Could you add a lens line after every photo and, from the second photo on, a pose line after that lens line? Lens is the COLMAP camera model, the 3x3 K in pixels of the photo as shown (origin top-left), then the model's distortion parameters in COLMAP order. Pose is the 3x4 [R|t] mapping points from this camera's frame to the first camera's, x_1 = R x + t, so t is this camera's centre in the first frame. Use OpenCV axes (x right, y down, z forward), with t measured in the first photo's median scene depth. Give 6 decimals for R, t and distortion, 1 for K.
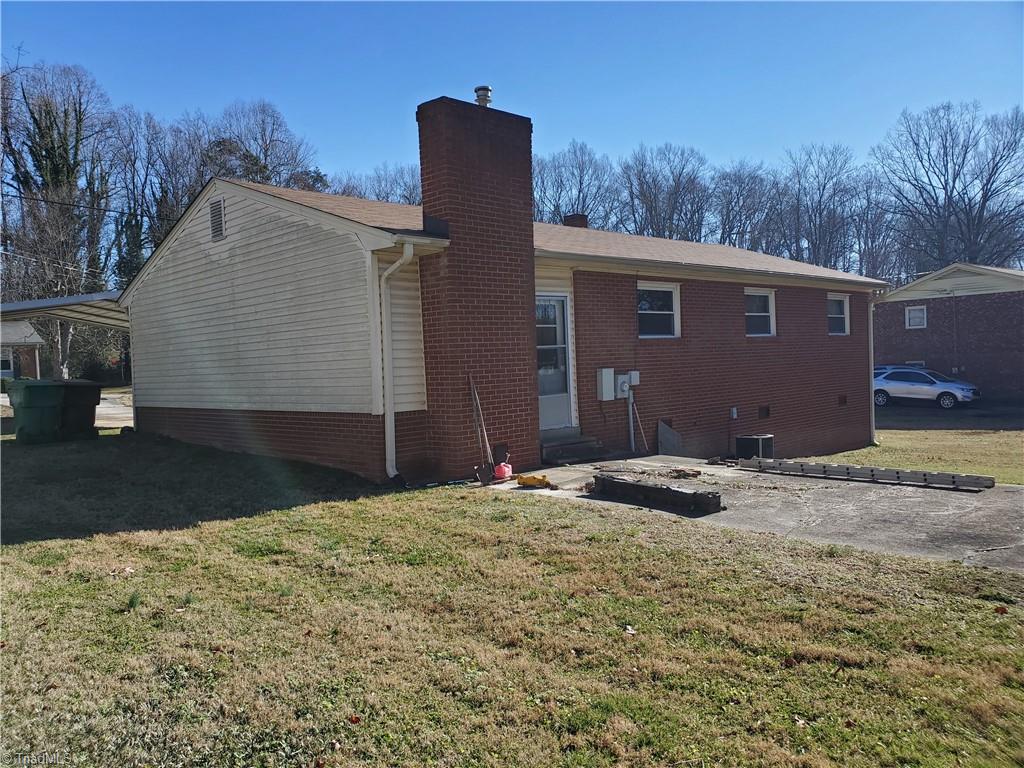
lens RADIAL K [[791.7, 0, 512.0], [0, 791.7, 384.0], [0, 0, 1]] dist [0.049026, 0.002871]
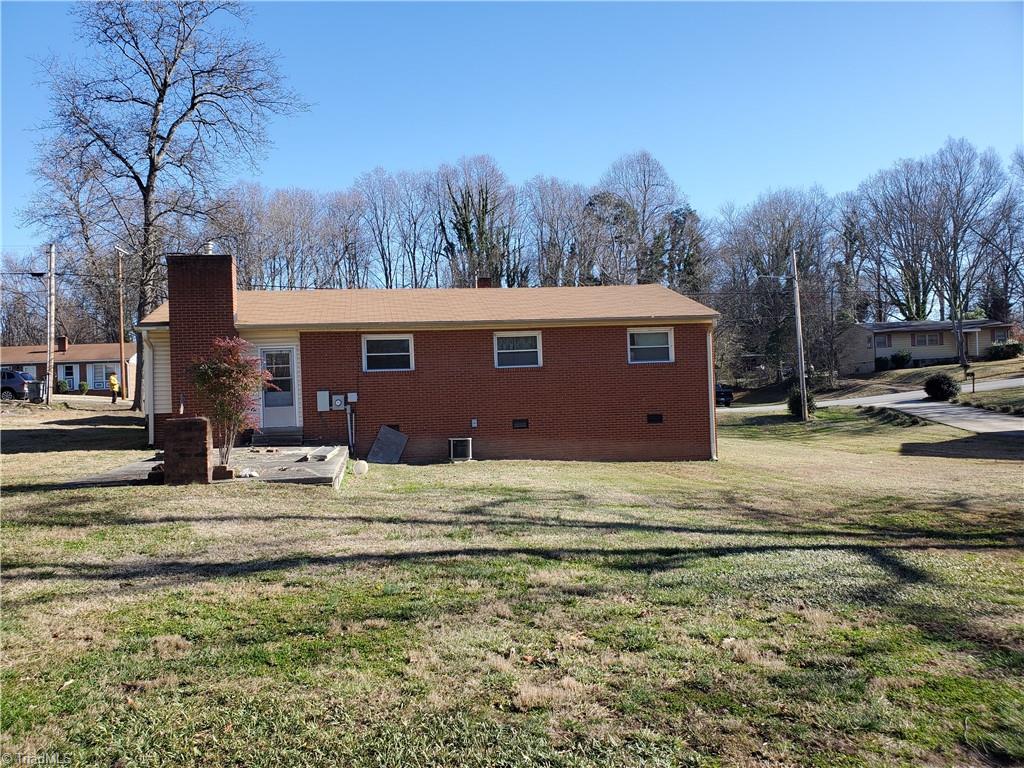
lens RADIAL K [[791.7, 0, 512.0], [0, 791.7, 384.0], [0, 0, 1]] dist [0.049026, 0.002871]
pose [[0.854840, -0.009772, -0.518800, 1.200468], [-0.007541, 0.999483, -0.031251, 0.012313], [0.518837, 0.030627, 0.854324, -0.175321]]
